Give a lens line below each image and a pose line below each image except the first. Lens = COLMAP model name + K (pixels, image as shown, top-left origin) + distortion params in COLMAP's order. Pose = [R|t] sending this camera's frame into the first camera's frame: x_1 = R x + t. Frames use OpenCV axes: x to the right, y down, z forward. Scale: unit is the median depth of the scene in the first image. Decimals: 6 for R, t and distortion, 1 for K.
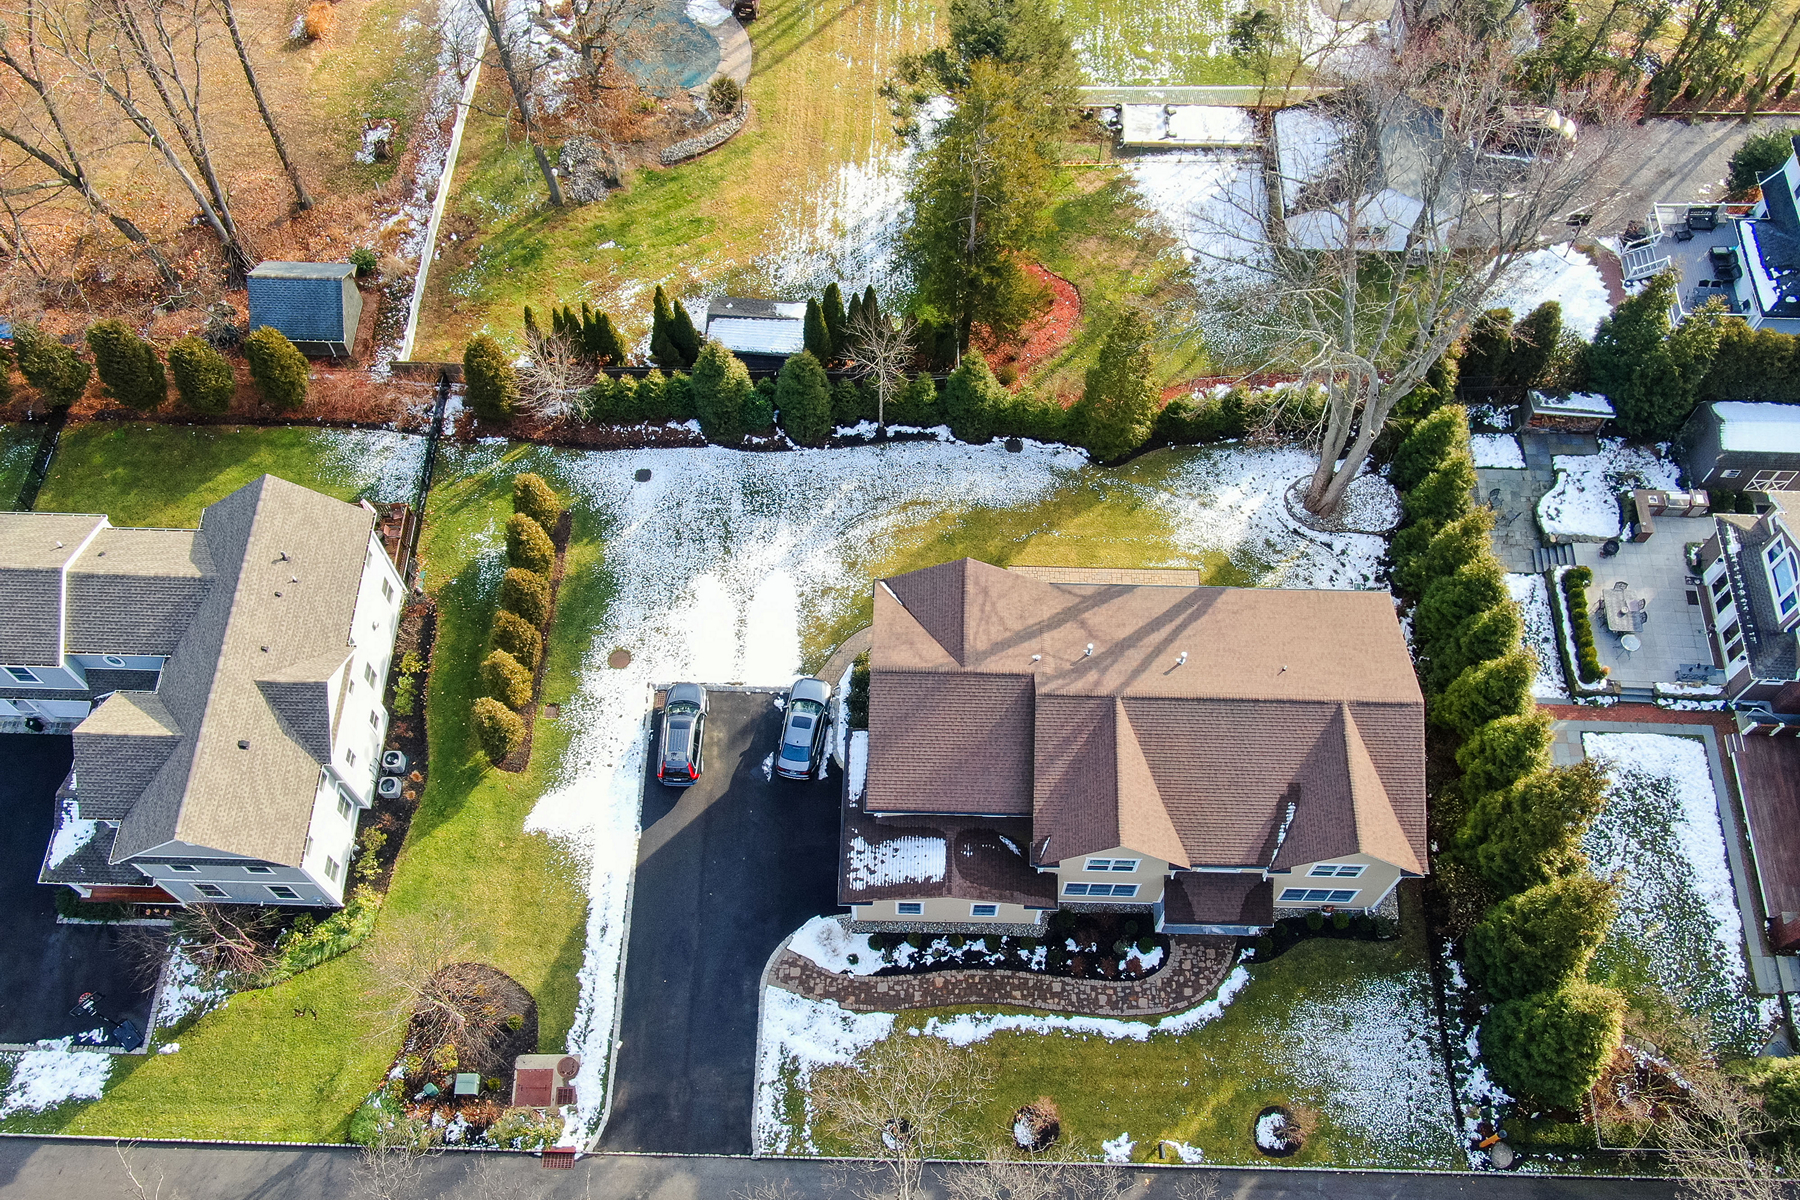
lens RADIAL K [[1578.2, 0, 903.3], [0, 1578.2, 603.7], [0, 0, 1]] dist [-0.012195, 0.037374]
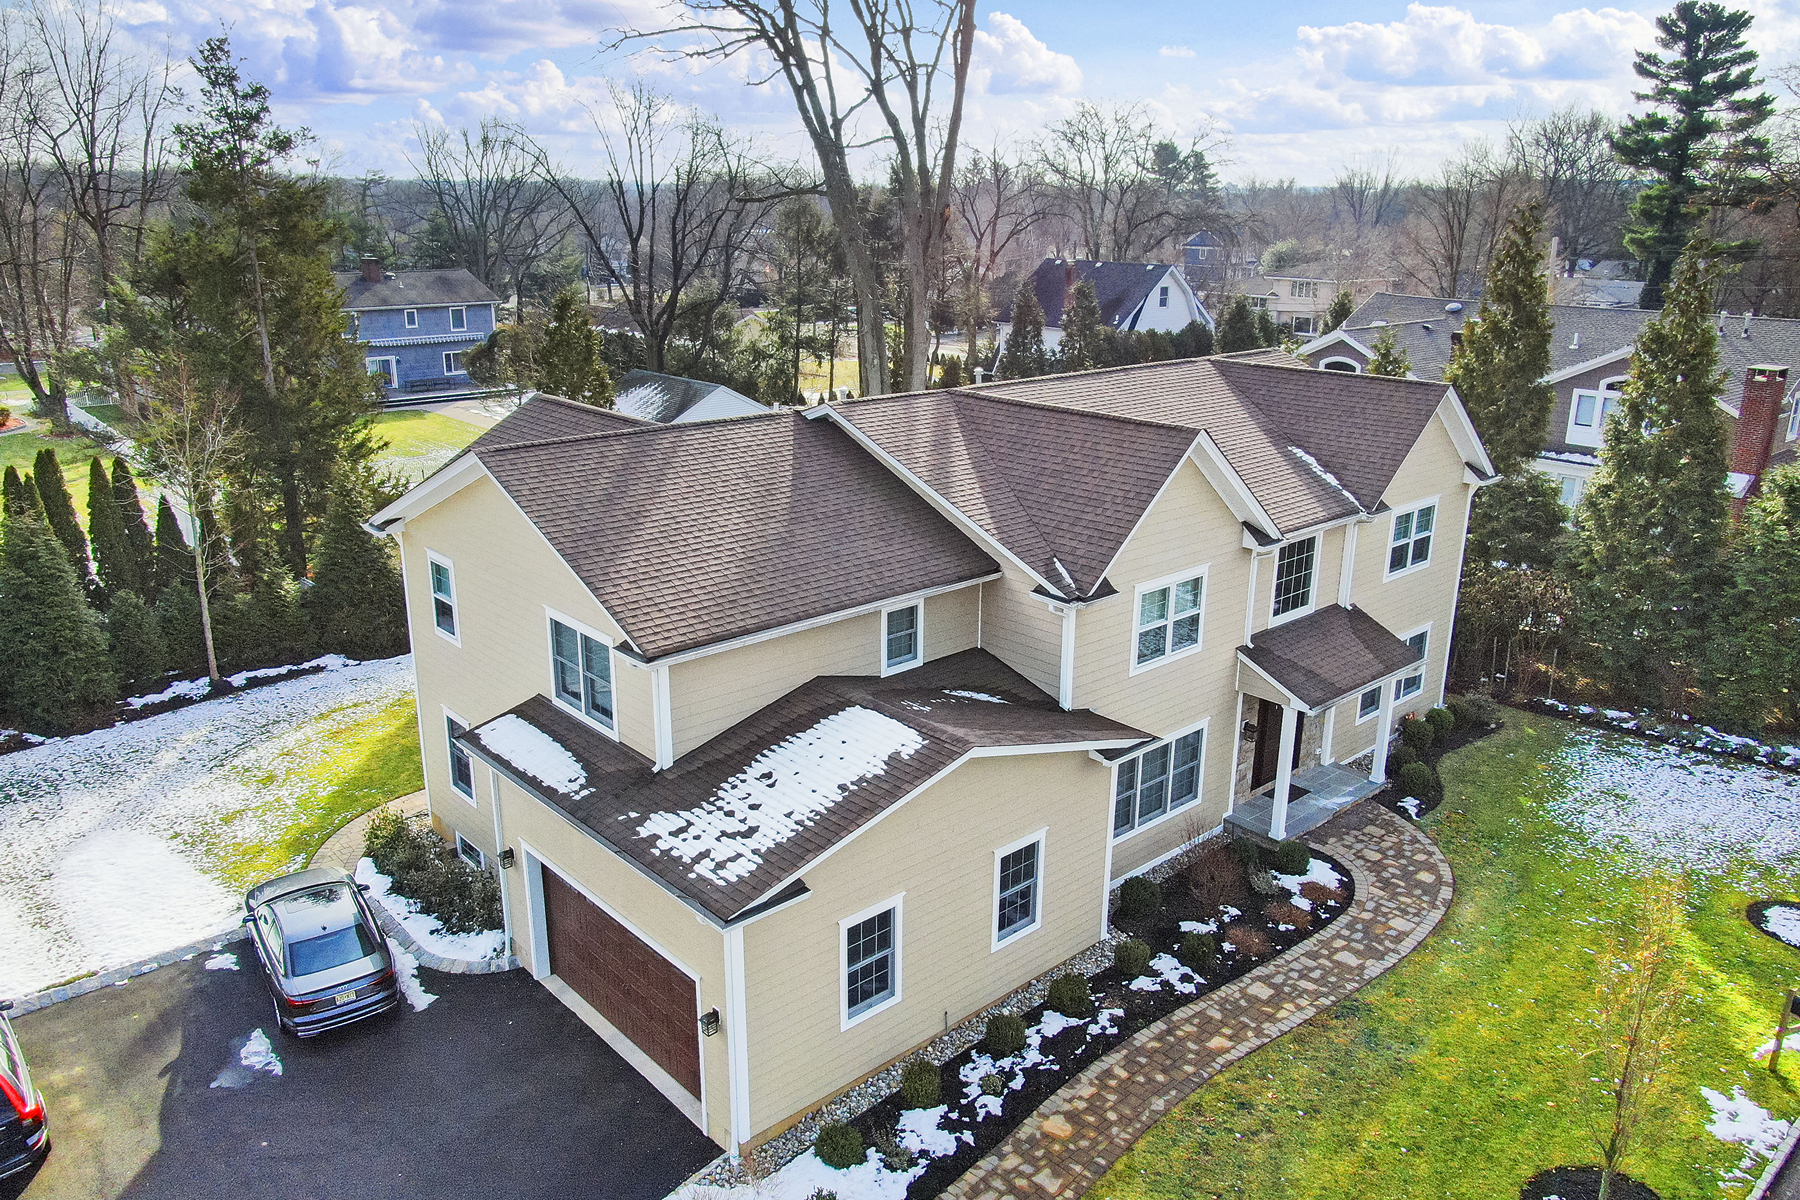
lens RADIAL K [[1305.3, 0, 902.7], [0, 1305.3, 600.4], [0, 0, 1]] dist [-0.019329, 0.012214]
pose [[0.724266, -0.204989, 0.658345, -0.159747], [0.607100, 0.642253, -0.467911, 0.273695], [-0.326907, 0.738574, 0.589611, 0.751768]]
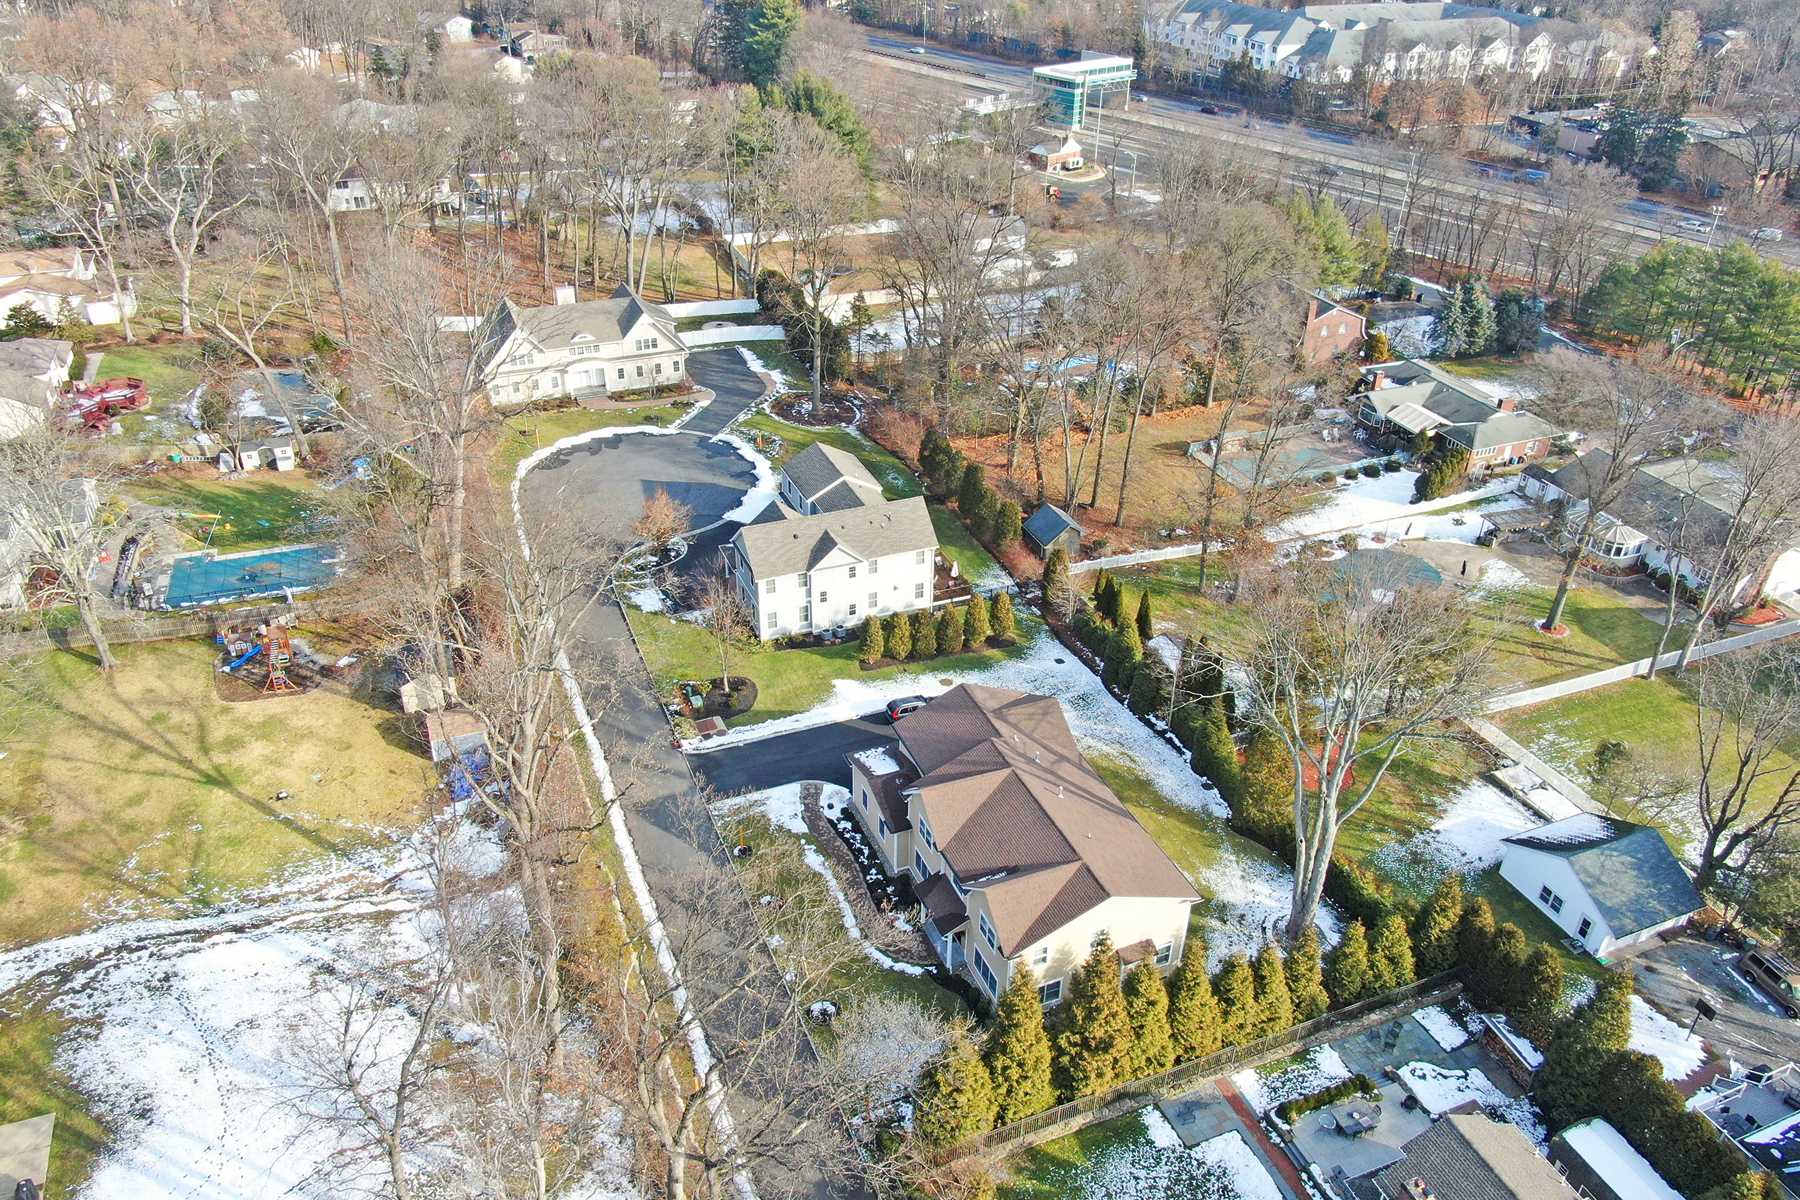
lens RADIAL K [[1305.3, 0, 900.4], [0, 1305.3, 602.9], [0, 0, 1]] dist [-0.019329, 0.012214]
pose [[0.401630, 0.476975, -0.781785, 0.961444], [-0.813589, 0.577741, -0.065483, 0.130216], [0.420436, 0.662352, 0.620100, 0.035024]]
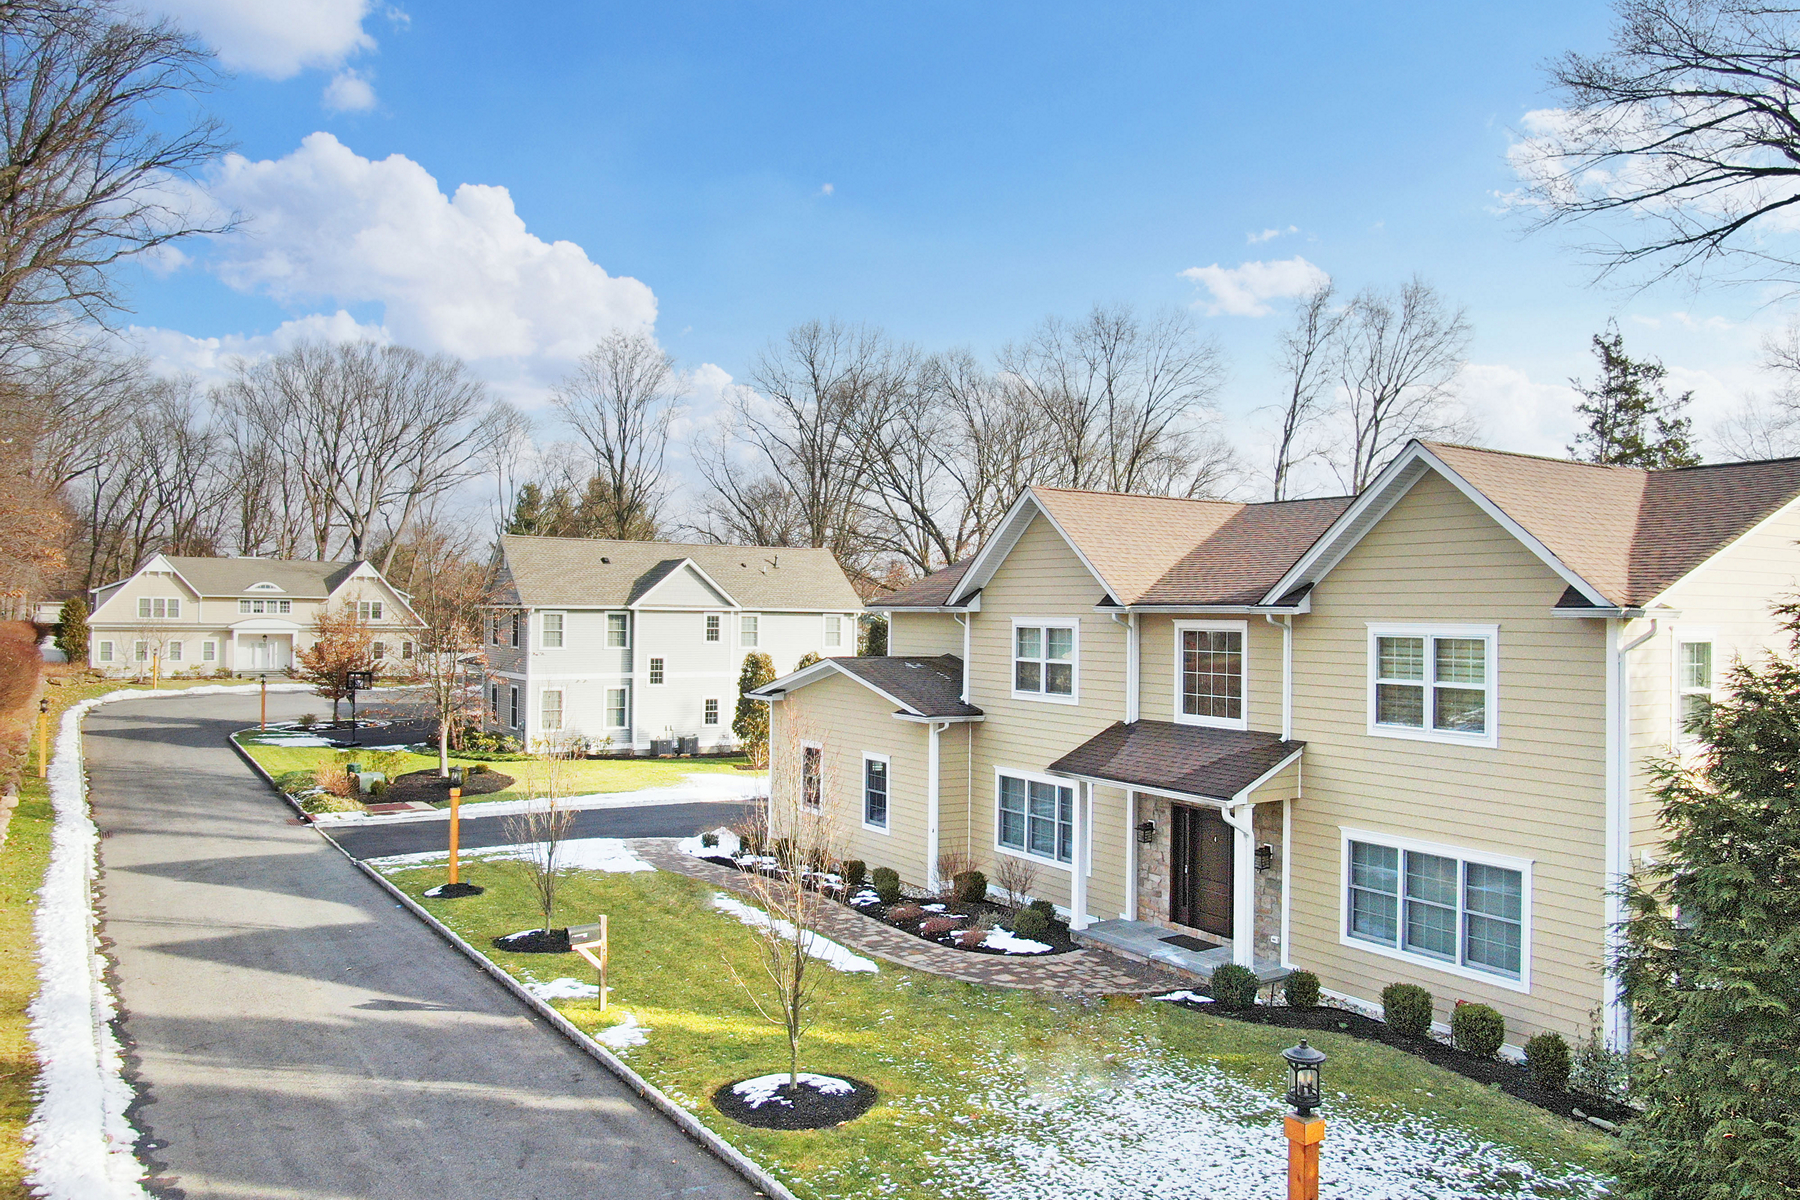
lens RADIAL K [[1305.3, 0, 900.7], [0, 1305.3, 603.4], [0, 0, 1]] dist [-0.019329, 0.012214]
pose [[0.557199, -0.004792, -0.830365, 0.429473], [-0.737496, 0.456701, -0.497517, 0.377573], [0.381613, 0.889607, 0.250940, 0.808356]]
